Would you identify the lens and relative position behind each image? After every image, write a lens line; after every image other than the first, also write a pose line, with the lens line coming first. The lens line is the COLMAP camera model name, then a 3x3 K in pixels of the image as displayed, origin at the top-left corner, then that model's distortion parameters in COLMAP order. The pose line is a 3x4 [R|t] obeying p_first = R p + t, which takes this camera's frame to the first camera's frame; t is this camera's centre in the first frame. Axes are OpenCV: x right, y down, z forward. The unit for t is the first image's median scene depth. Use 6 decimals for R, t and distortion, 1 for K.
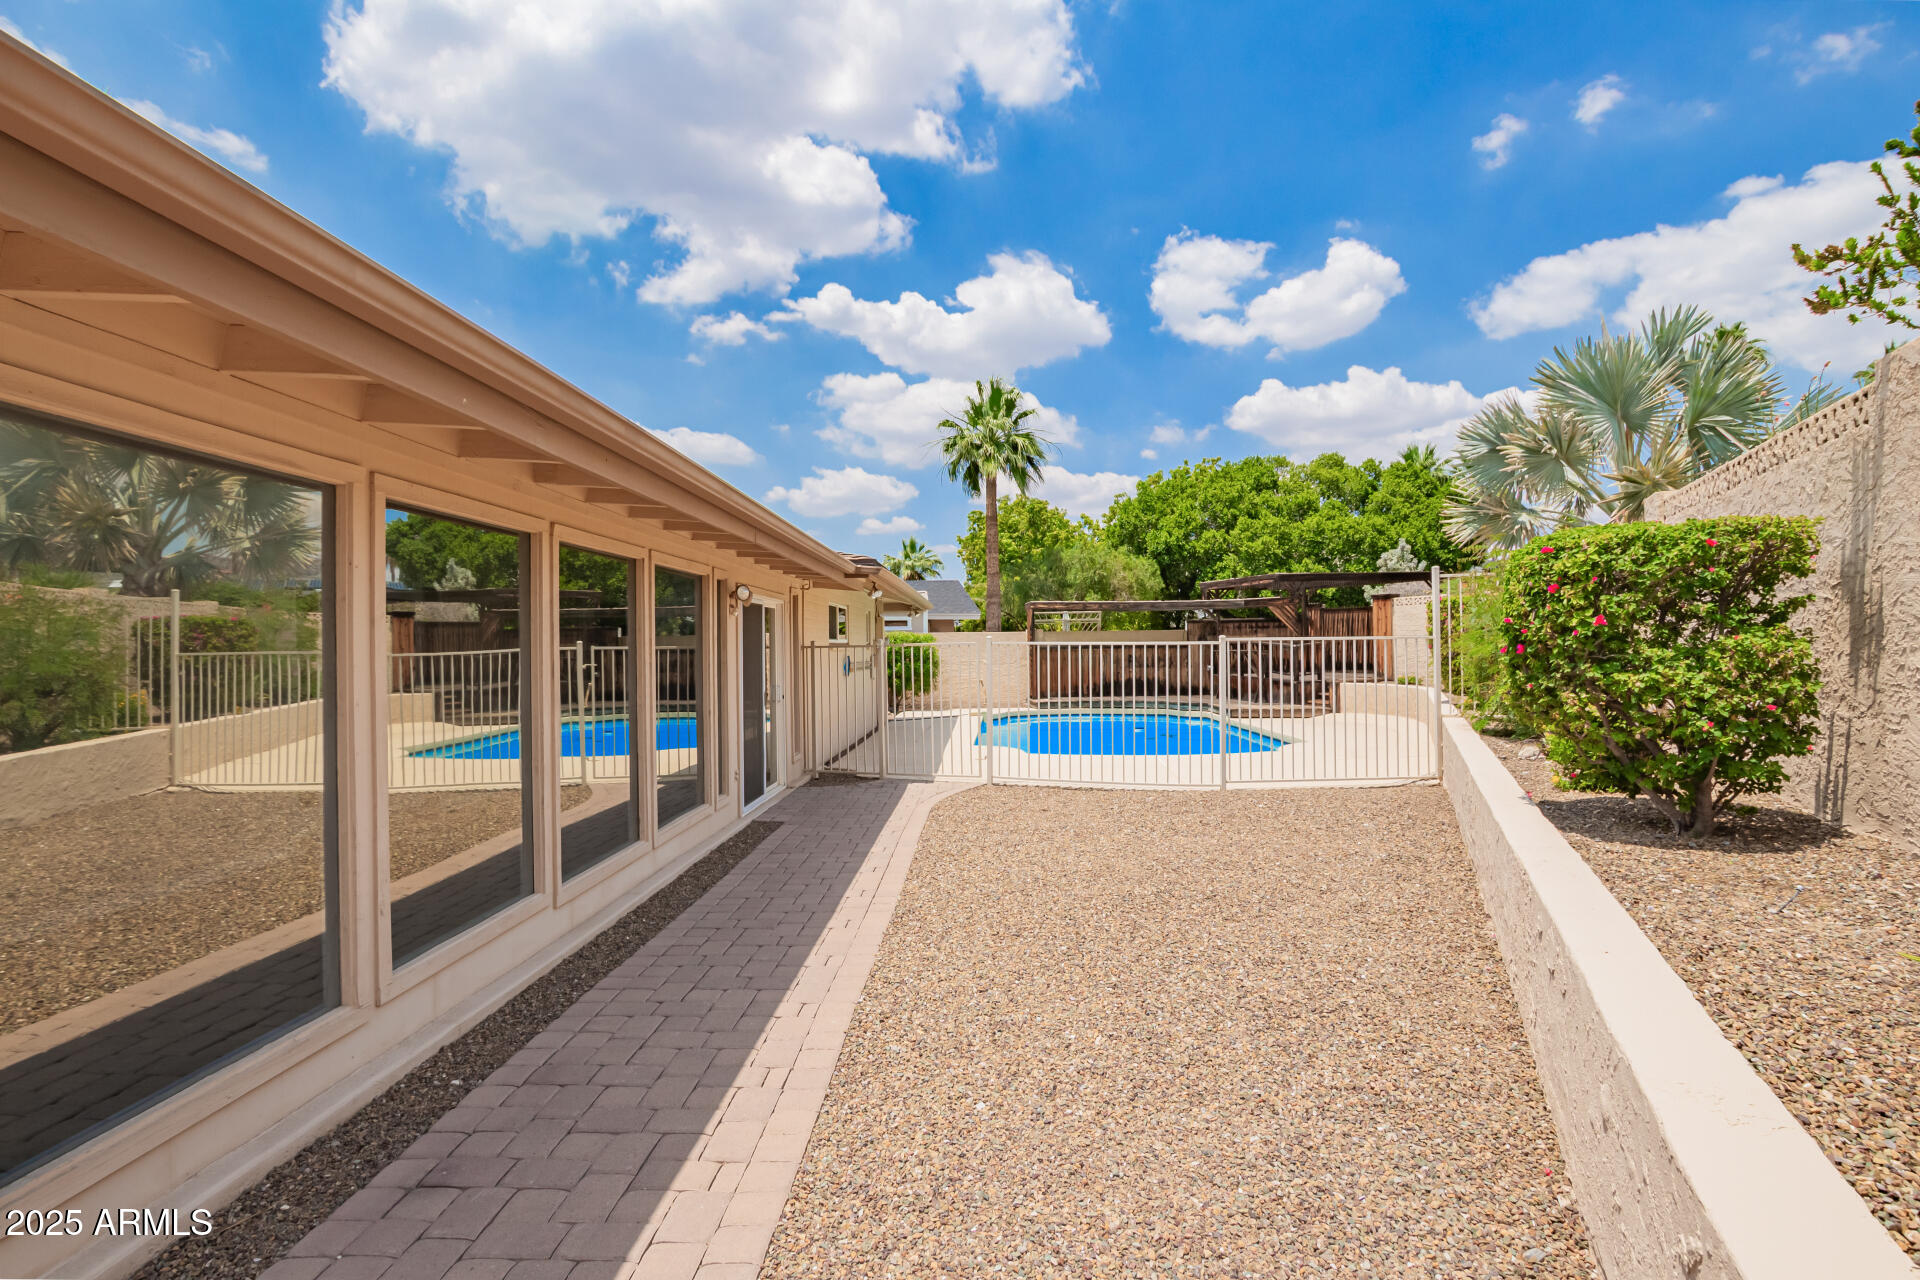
lens RADIAL K [[914.2, 0, 960.0], [0, 914.2, 640.0], [0, 0, 1]] dist [0.003872, -0.000171]
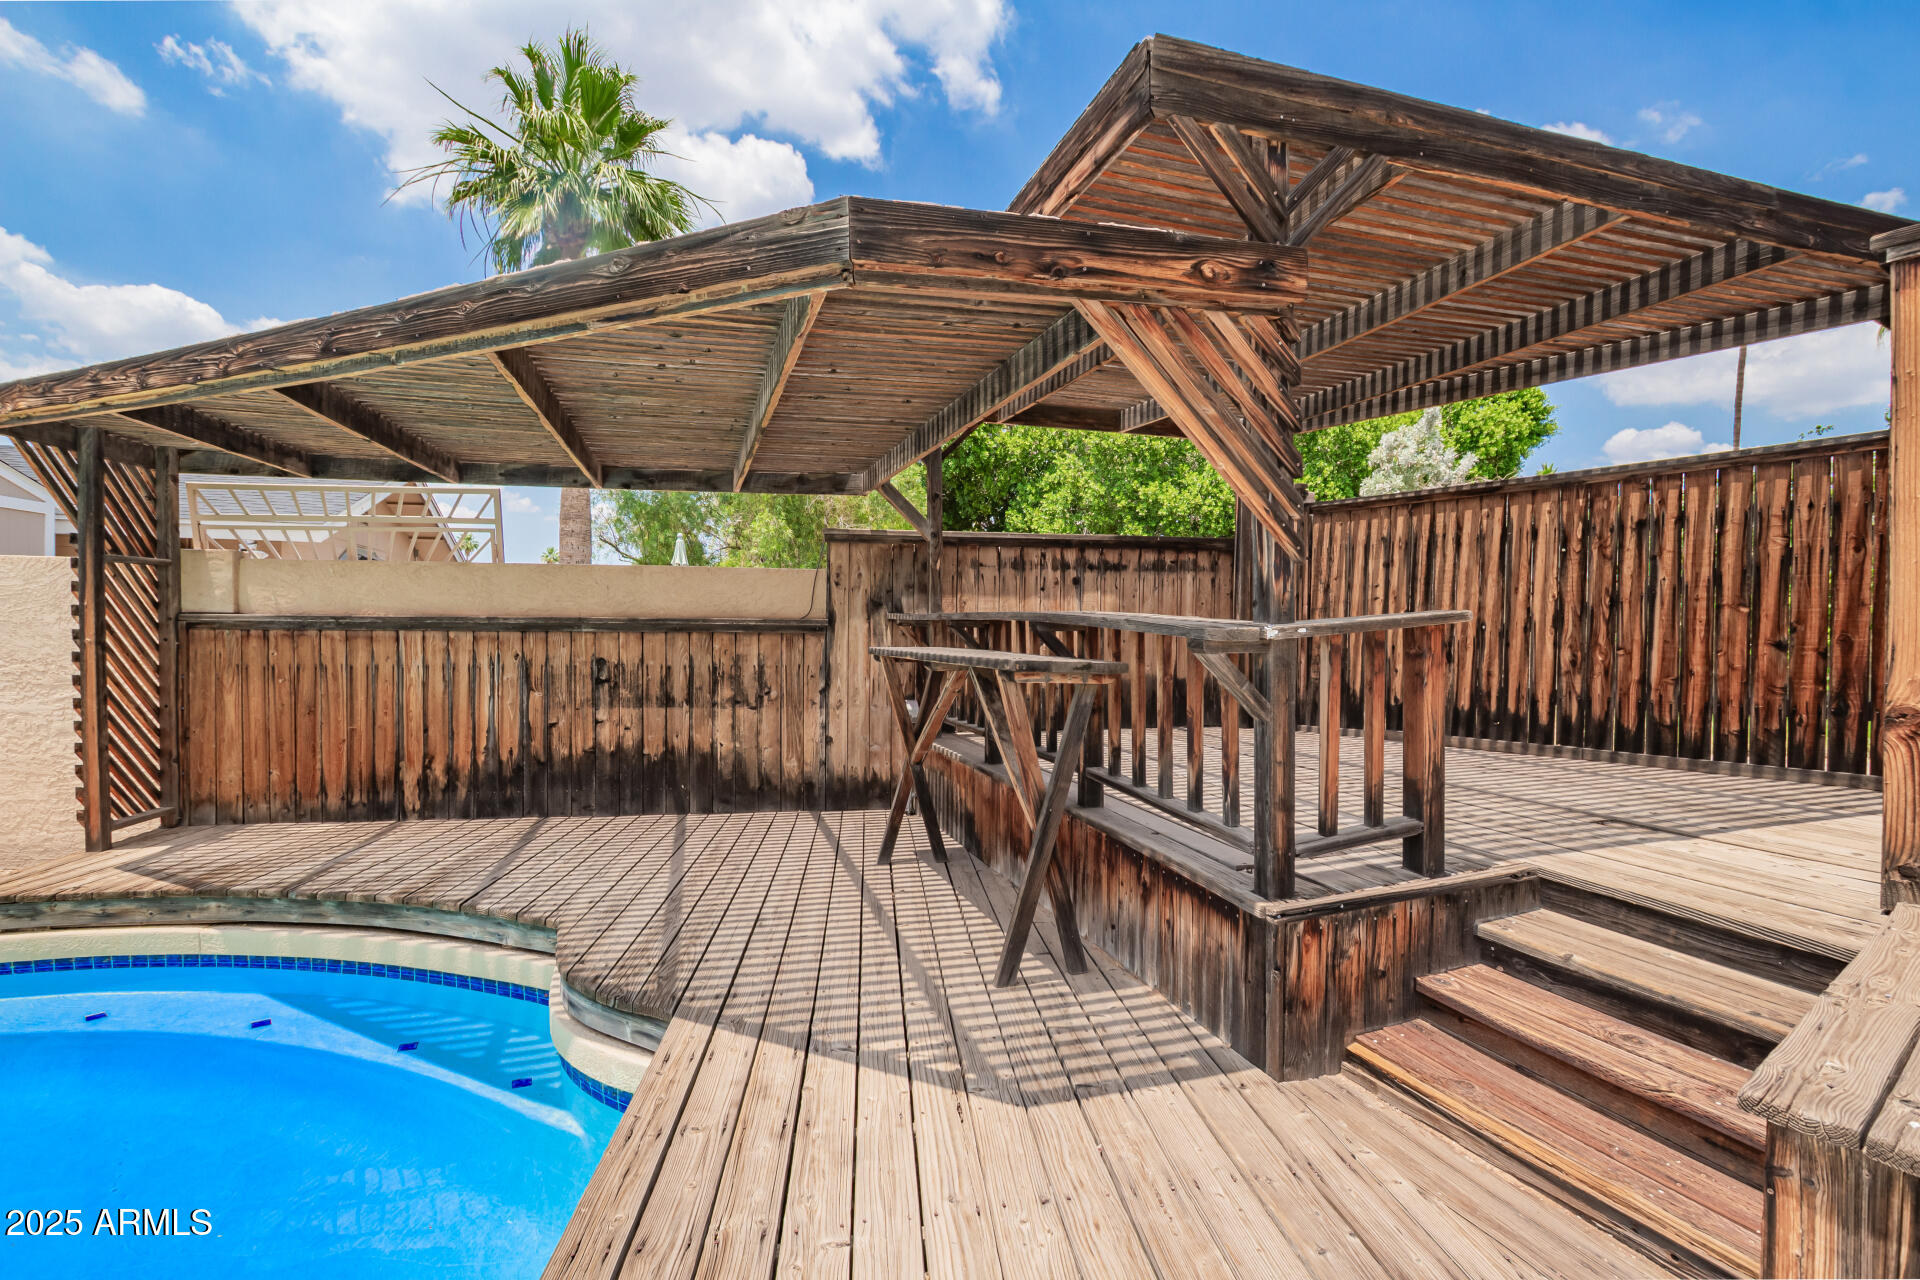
lens RADIAL K [[936.3, 0, 945.4], [0, 936.3, 666.5], [0, 0, 1]] dist [-0.028703, -0.000211]
pose [[0.990328, 0.015416, 0.137890, 0.151273], [-0.021215, 0.998947, 0.040688, 0.004385], [-0.137118, -0.043219, 0.989611, 0.469428]]
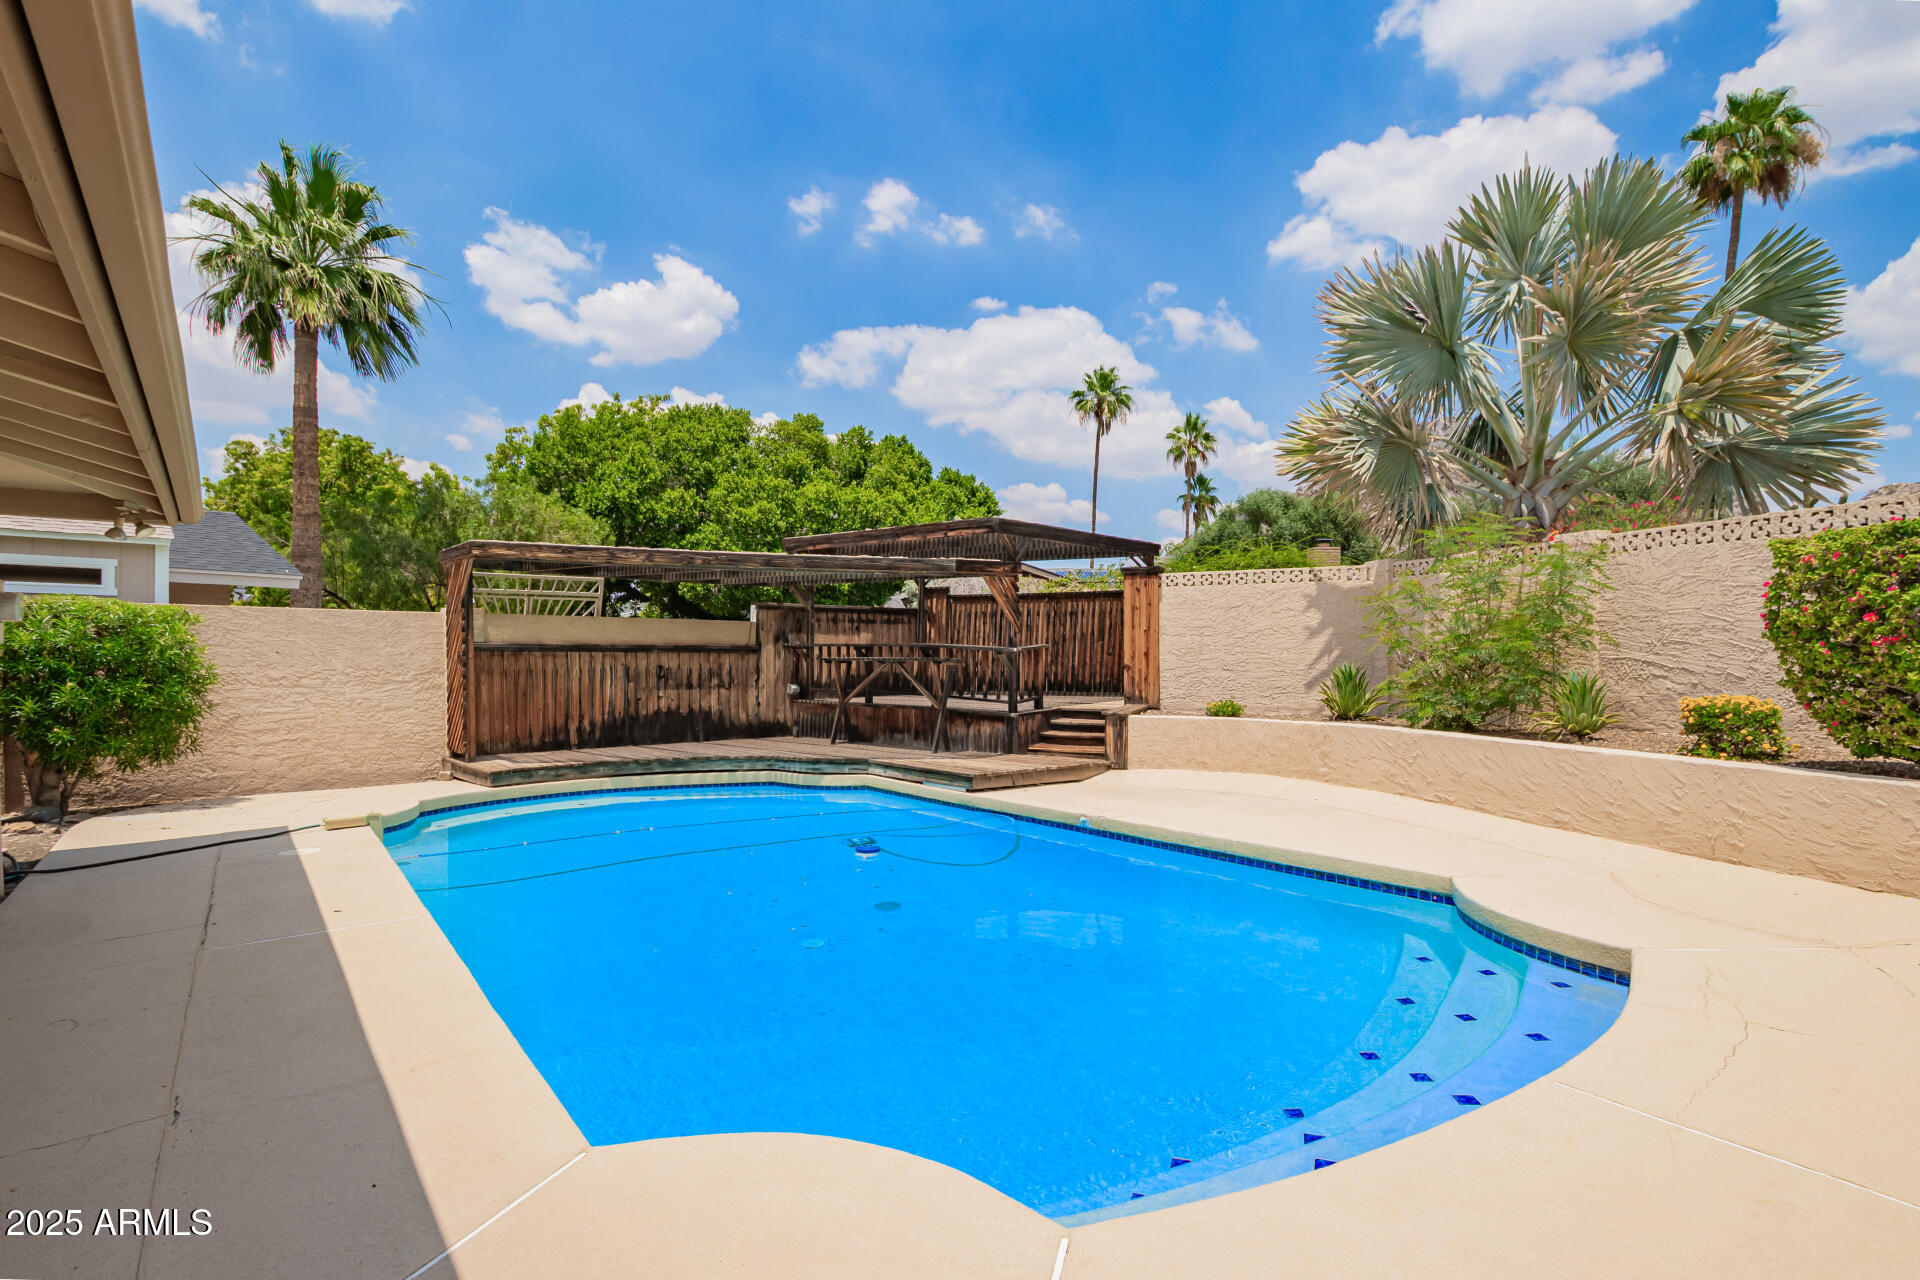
lens RADIAL K [[936.3, 0, 945.4], [0, 936.3, 666.5], [0, 0, 1]] dist [-0.028703, -0.000211]
pose [[0.770831, 0.006538, 0.637007, -0.018556], [-0.014144, 0.999876, 0.006852, 0.007628], [-0.636883, -0.014292, 0.770828, 0.321577]]
